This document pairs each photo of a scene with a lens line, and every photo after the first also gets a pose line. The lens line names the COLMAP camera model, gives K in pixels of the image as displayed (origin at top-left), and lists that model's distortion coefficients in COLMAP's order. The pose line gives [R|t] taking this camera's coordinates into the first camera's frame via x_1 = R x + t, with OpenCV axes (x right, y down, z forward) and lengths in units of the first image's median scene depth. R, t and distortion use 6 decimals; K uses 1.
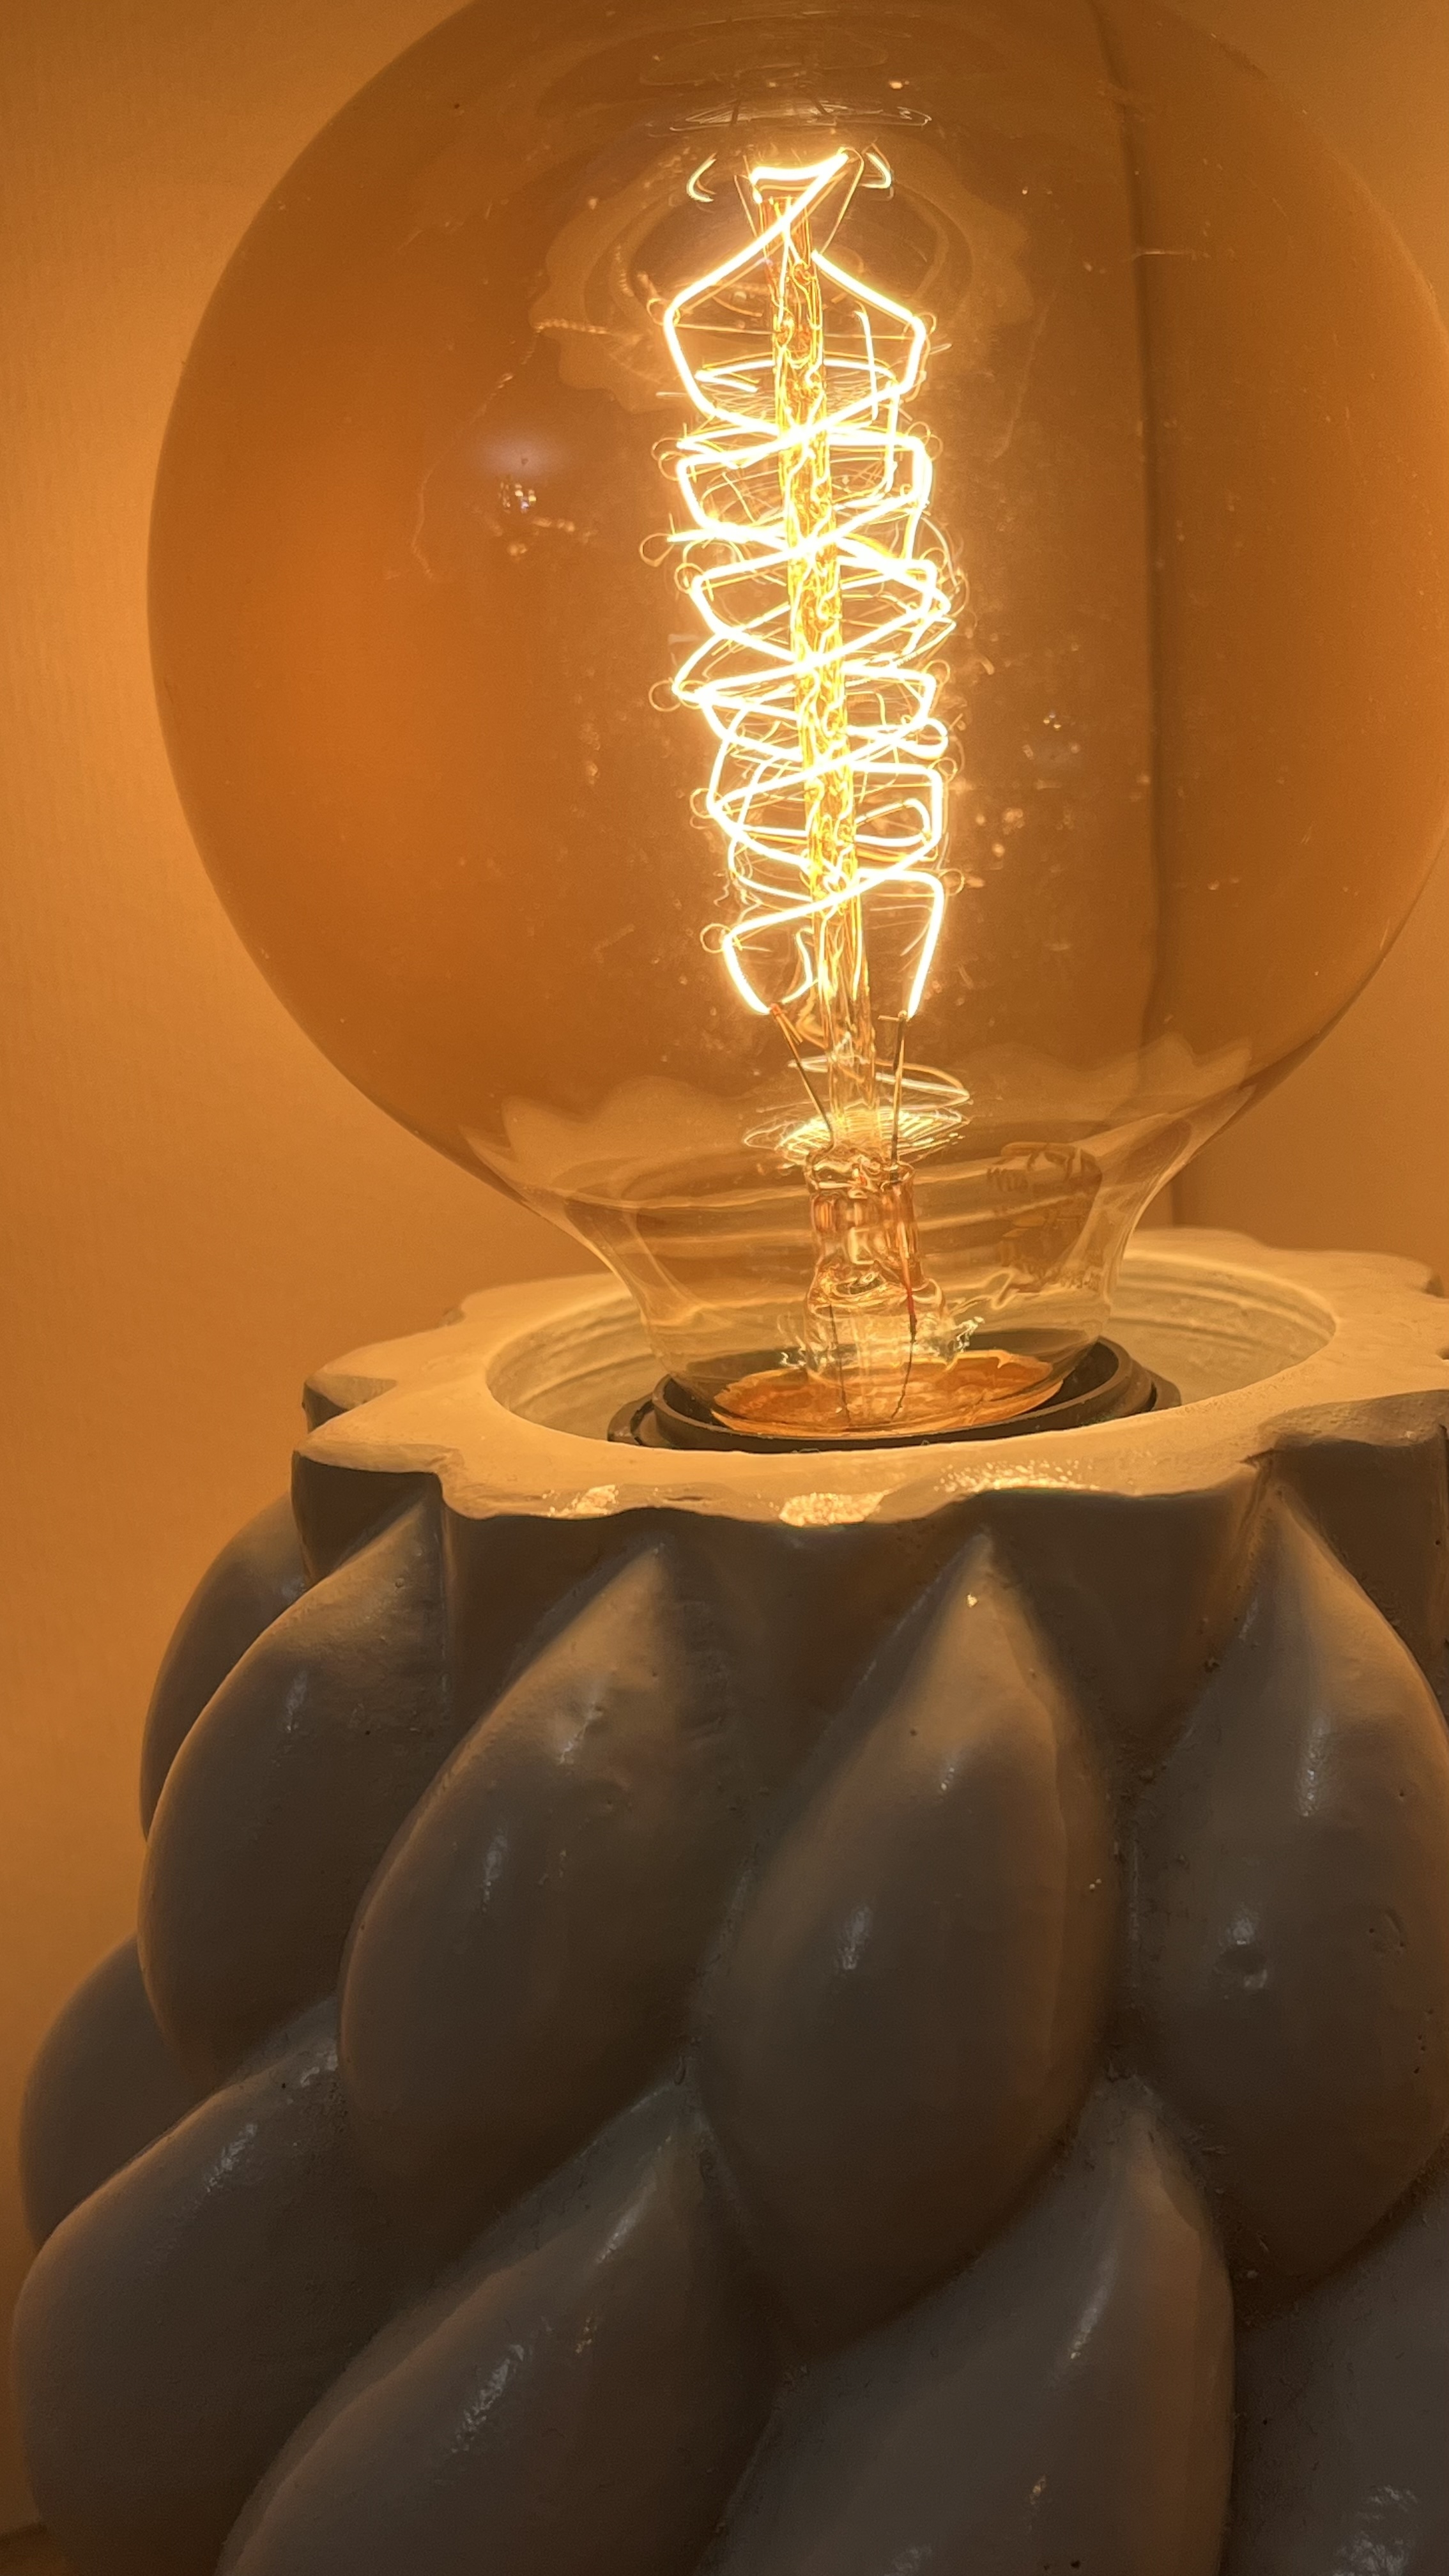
lens RADIAL K [[3290.9, 0, 722.2], [0, 3290.9, 1272.7], [0, 0, 1]] dist [-0.032806, 0.000000]
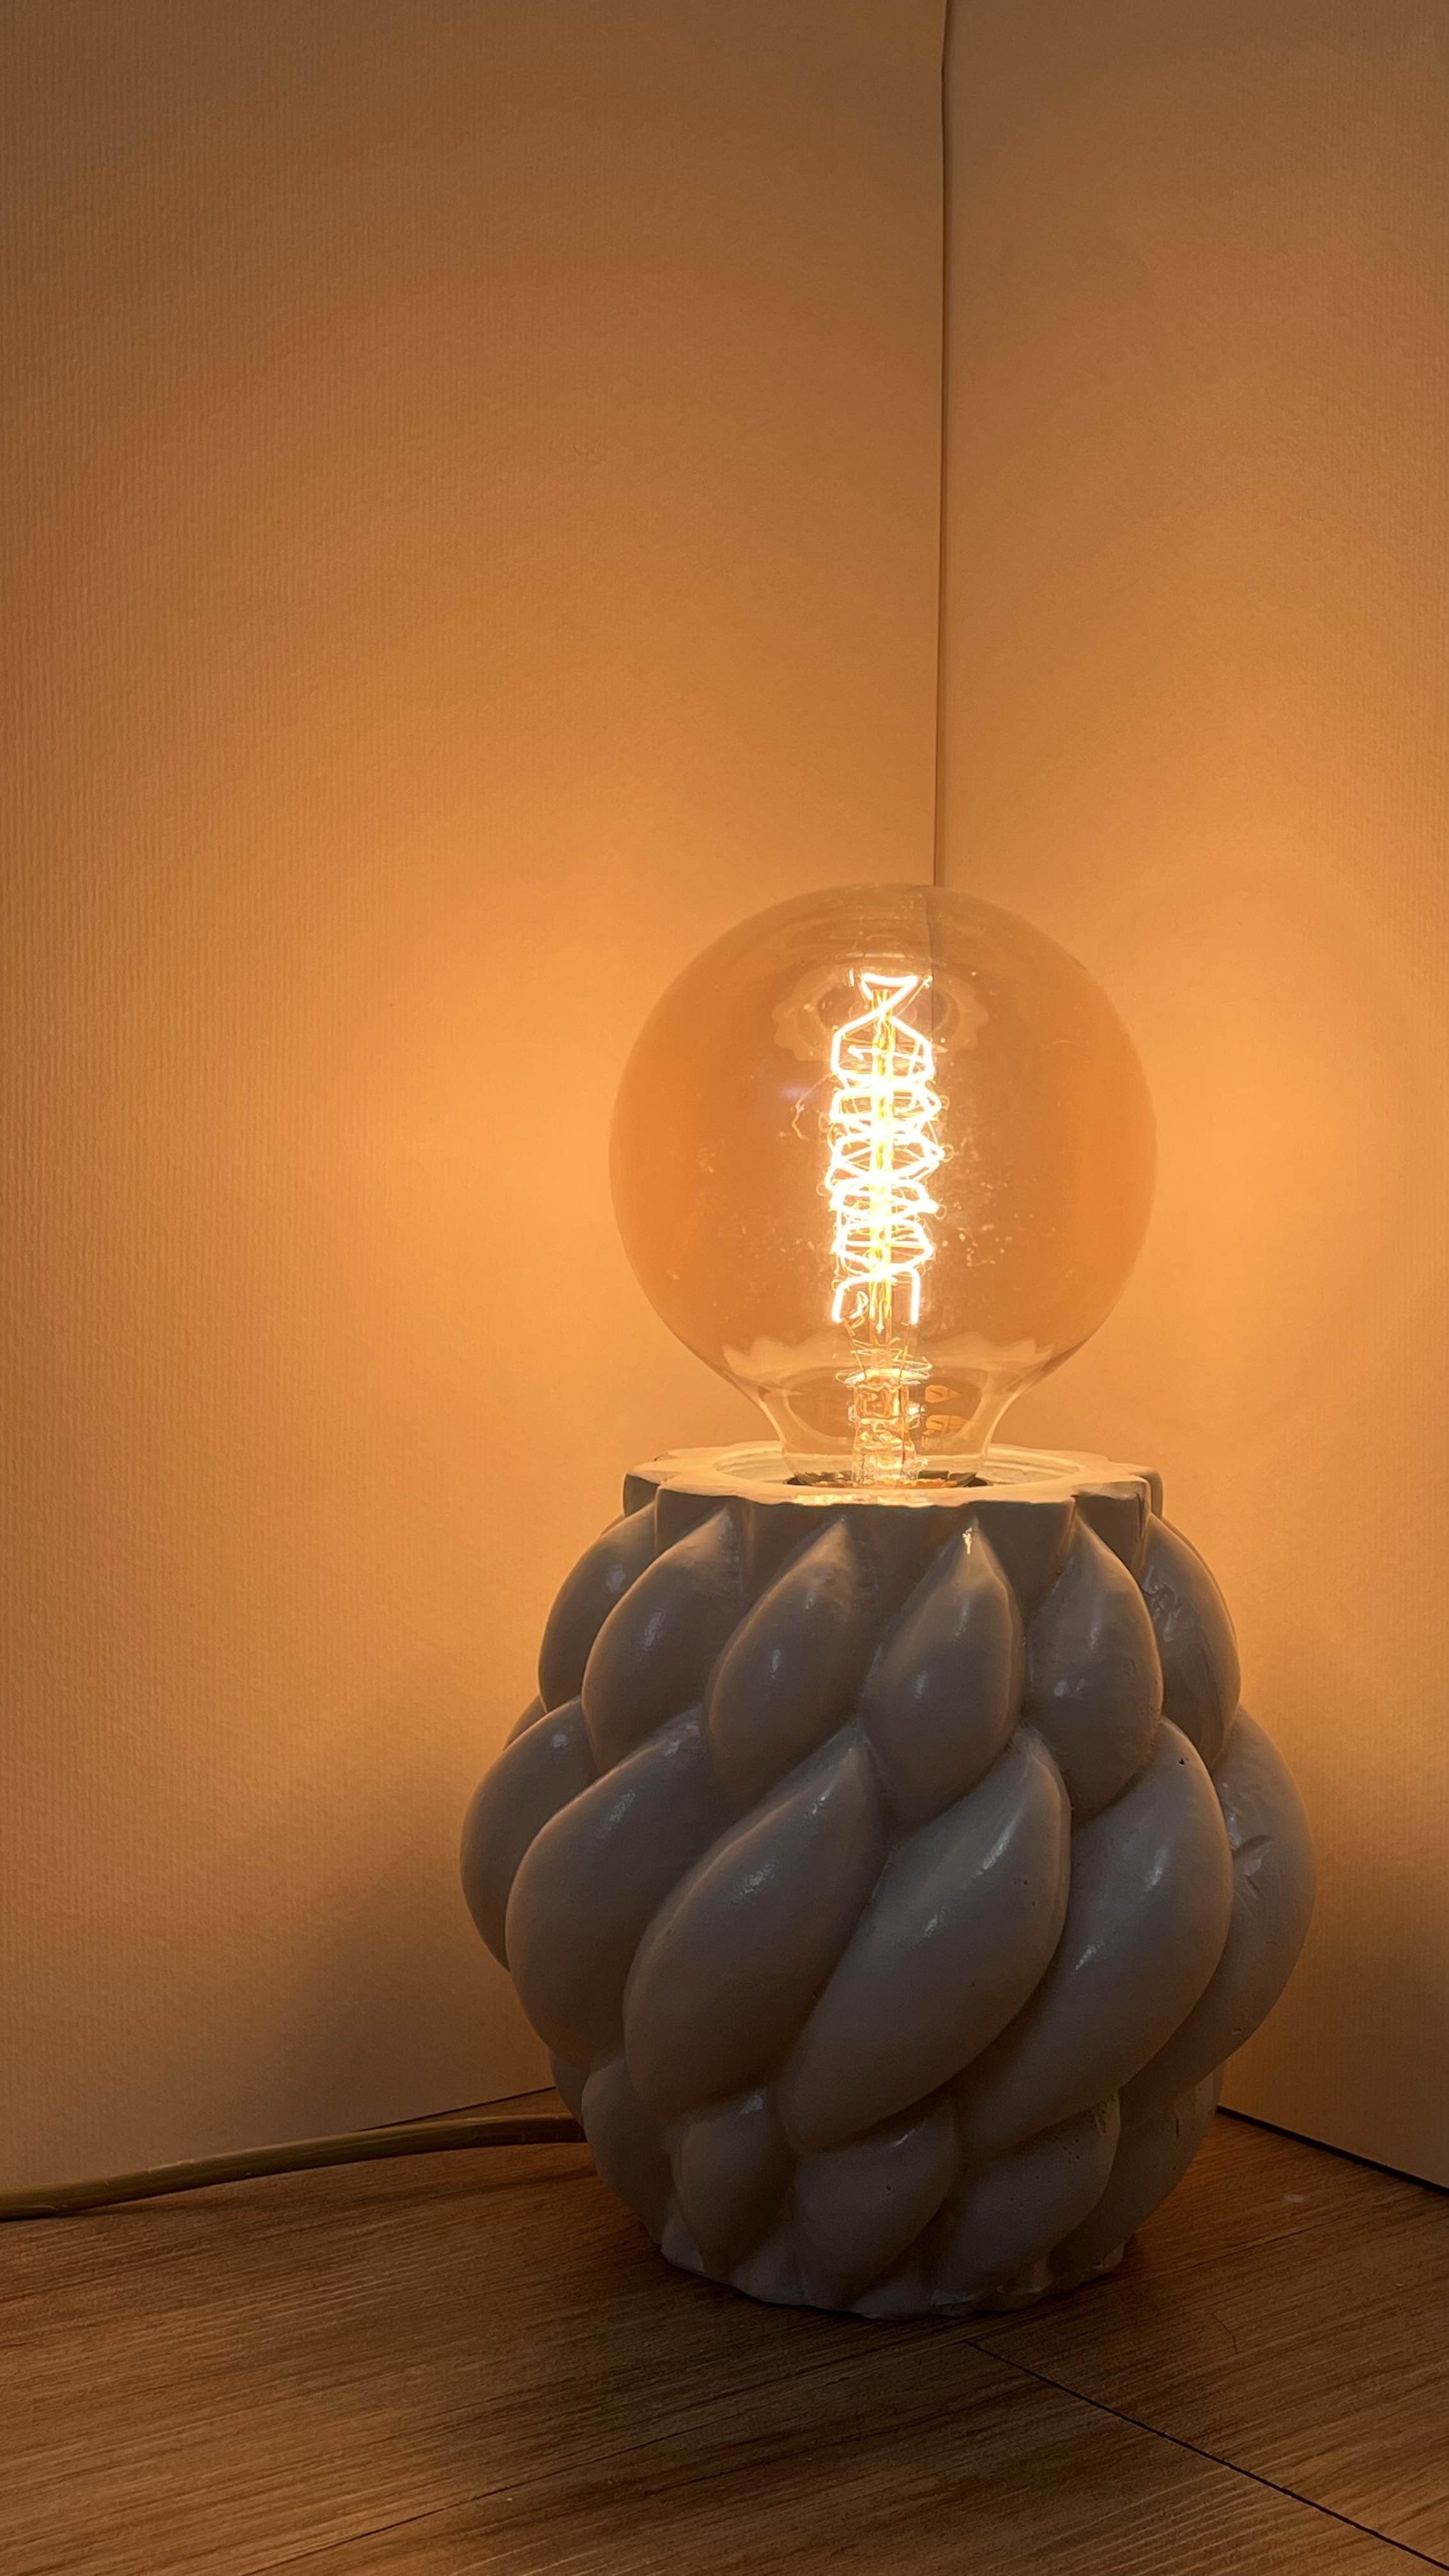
lens RADIAL K [[3290.9, 0, 729.4], [0, 3290.9, 1292.4], [0, 0, 1]] dist [-0.032806, 0.000000]
pose [[0.974403, 0.070487, 0.213472, -0.617264], [-0.033265, 0.984328, -0.173181, 0.333098], [-0.222333, 0.161647, 0.961477, -1.337032]]
